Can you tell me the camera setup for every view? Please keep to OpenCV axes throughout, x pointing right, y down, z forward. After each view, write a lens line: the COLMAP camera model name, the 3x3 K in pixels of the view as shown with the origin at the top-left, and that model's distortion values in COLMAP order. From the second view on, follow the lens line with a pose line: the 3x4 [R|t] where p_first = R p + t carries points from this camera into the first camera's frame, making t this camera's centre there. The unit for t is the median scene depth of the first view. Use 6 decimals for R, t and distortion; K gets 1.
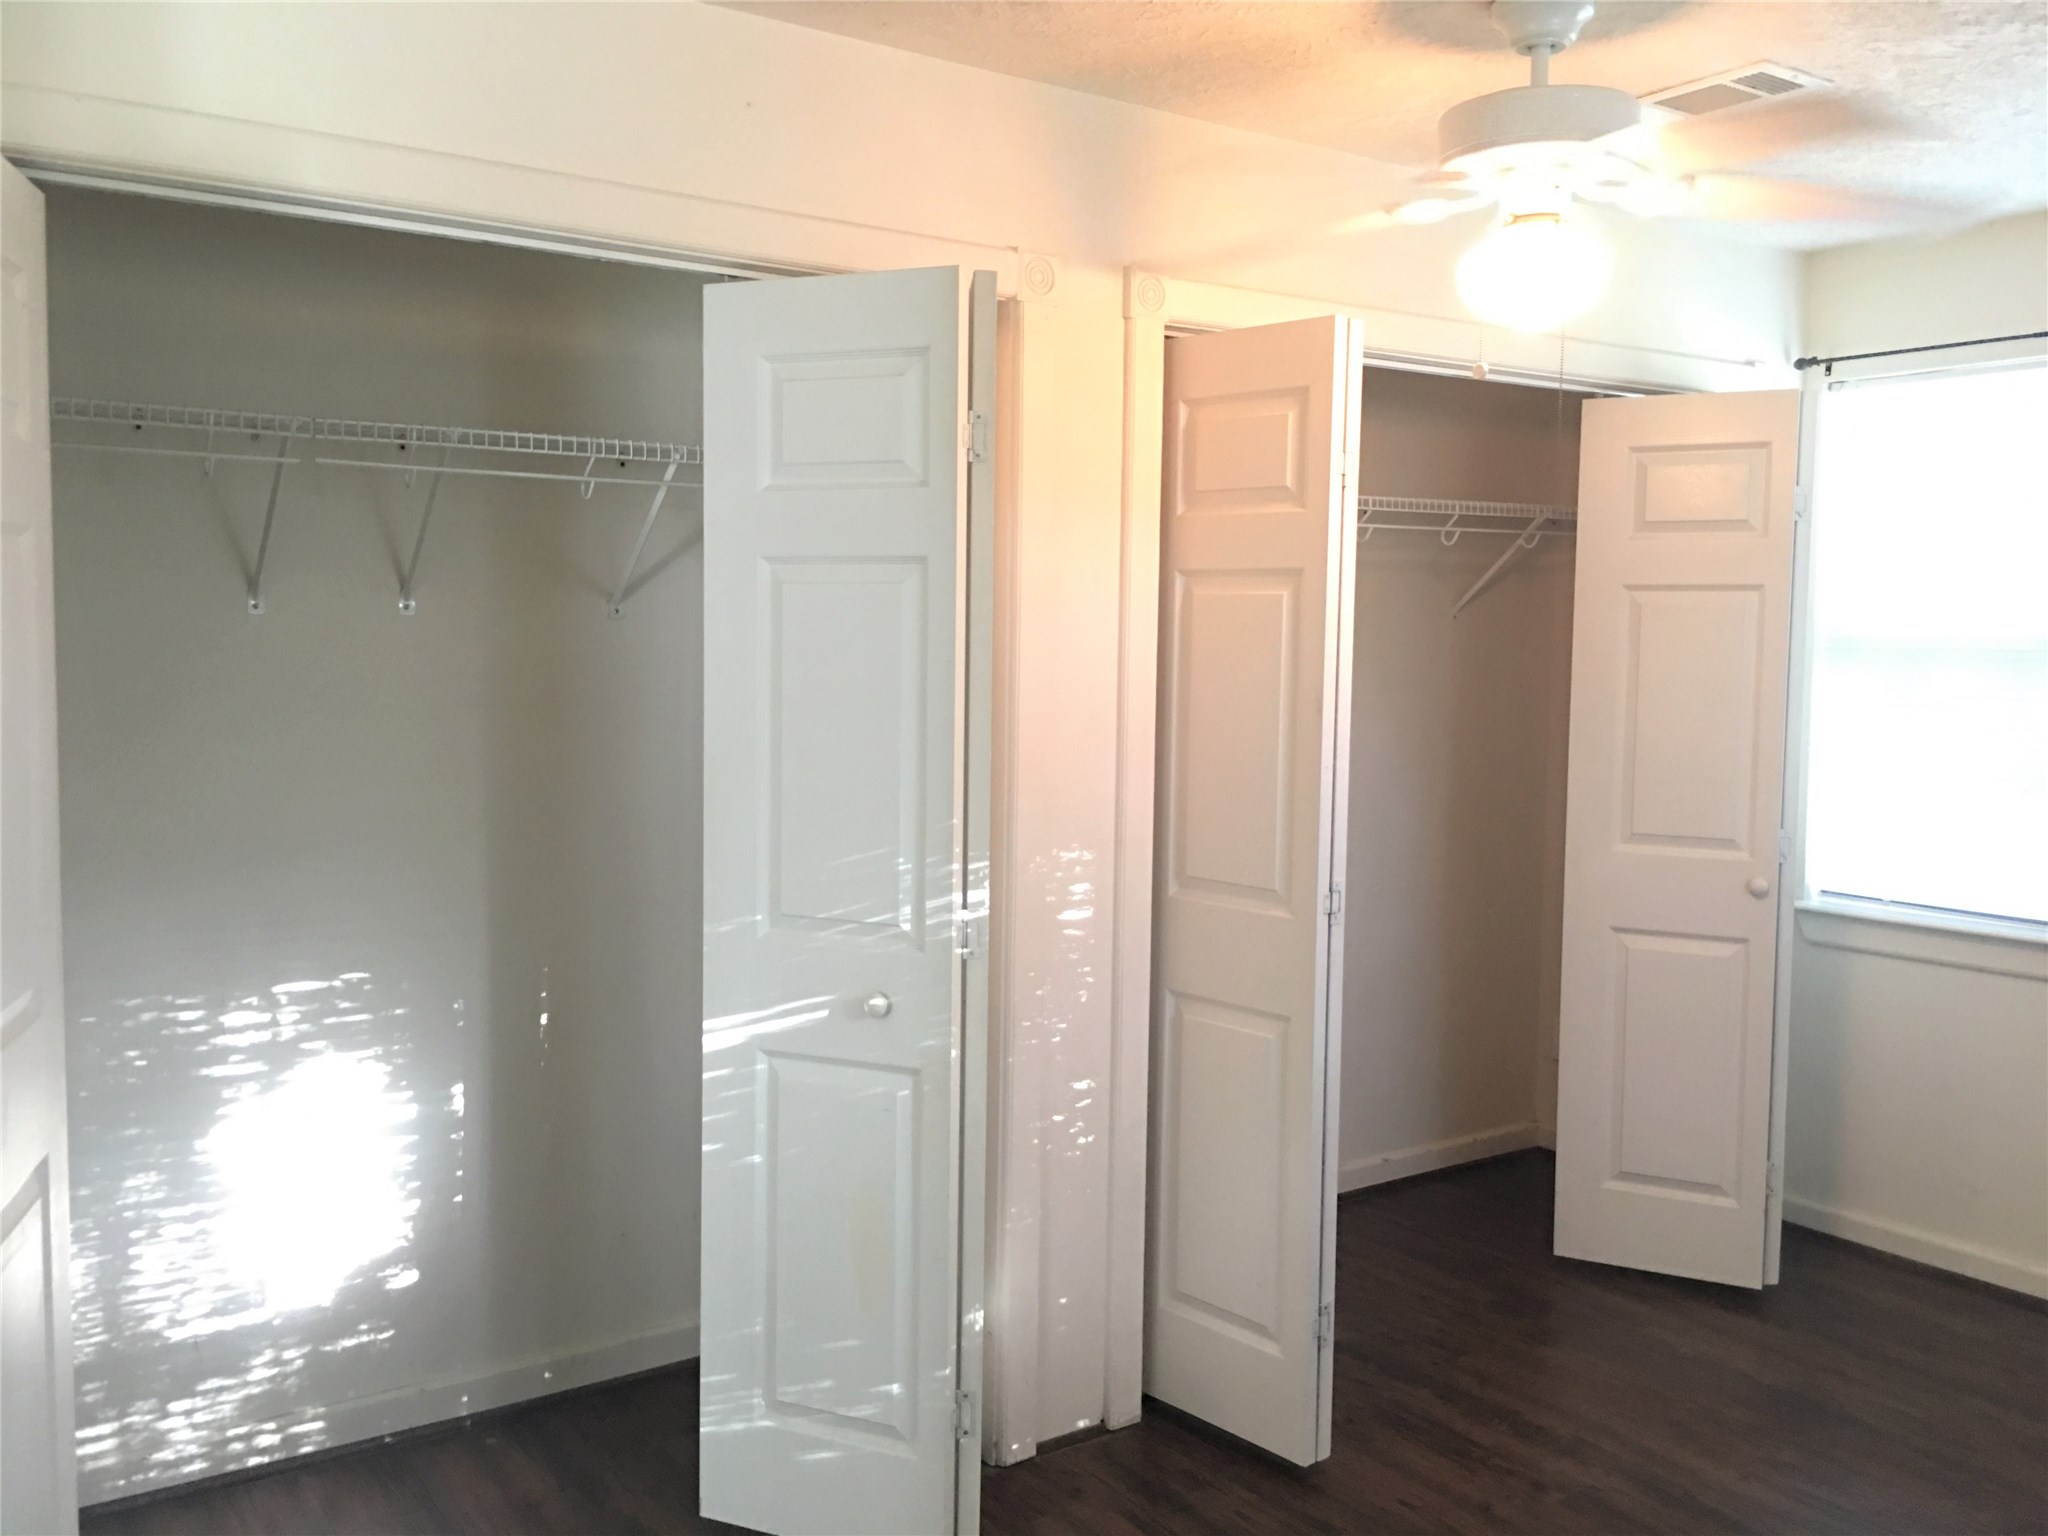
lens RADIAL K [[1737.9, 0, 1023.0], [0, 1737.9, 754.5], [0, 0, 1]] dist [0.013204, 0.001273]
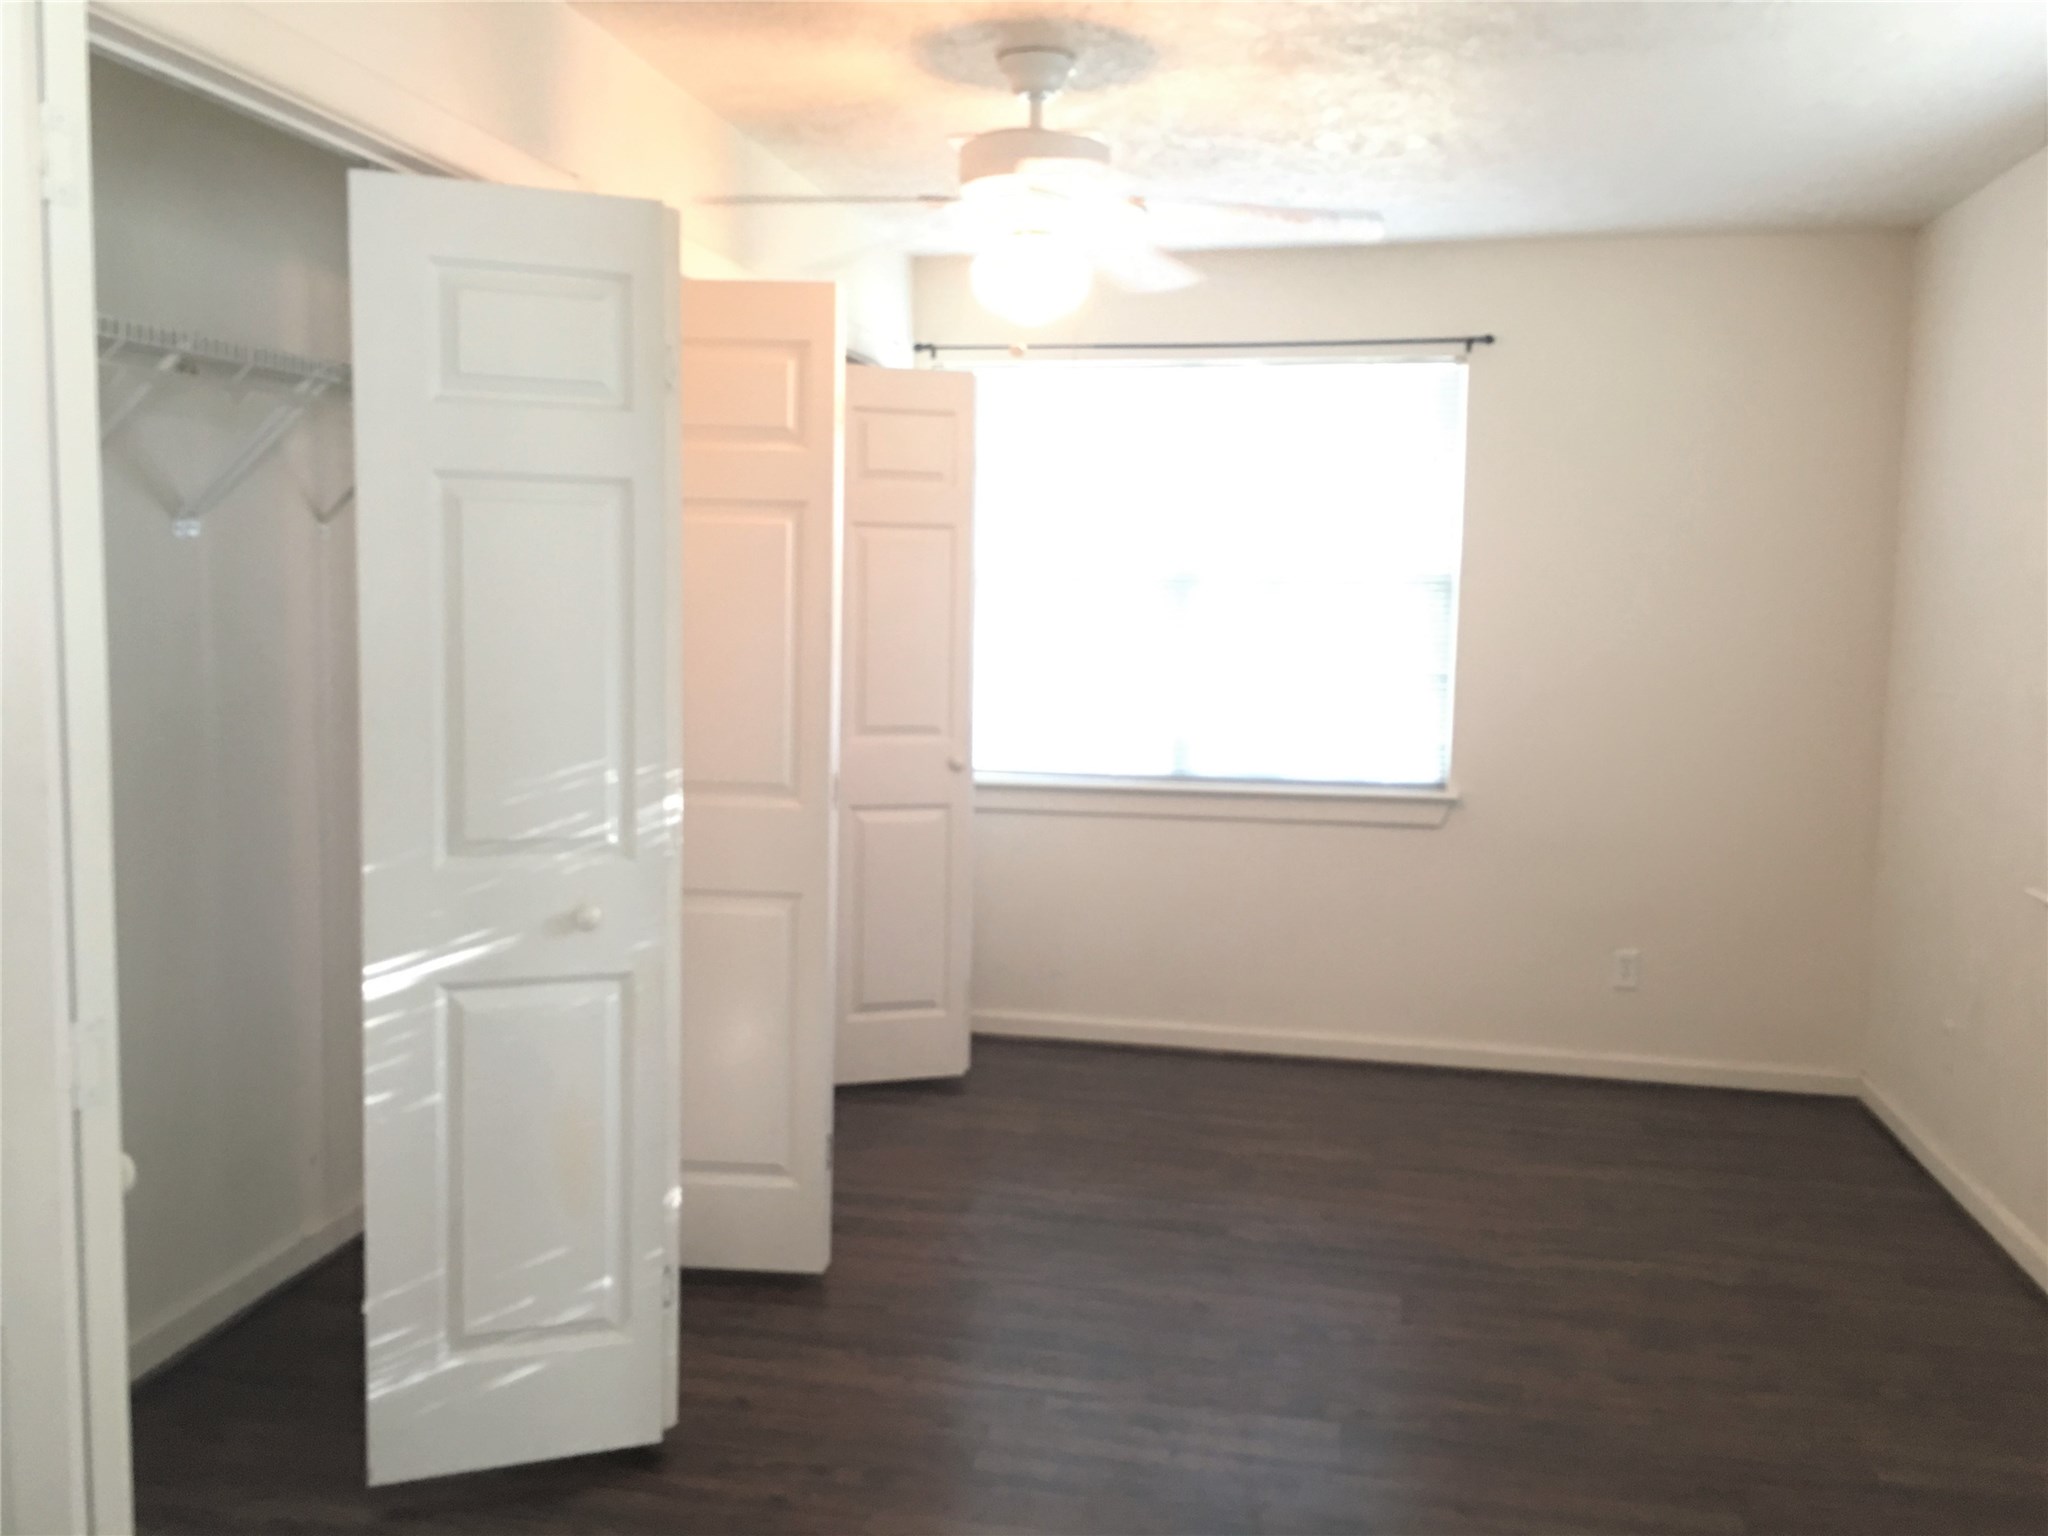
lens RADIAL K [[1706.2, 0, 1023.4], [0, 1706.2, 769.4], [0, 0, 1]] dist [-0.003943, -0.002681]
pose [[0.714702, -0.073067, 0.695603, -0.562723], [0.038527, 0.997131, 0.065155, 0.001362], [-0.698368, -0.019767, 0.715466, 0.098491]]
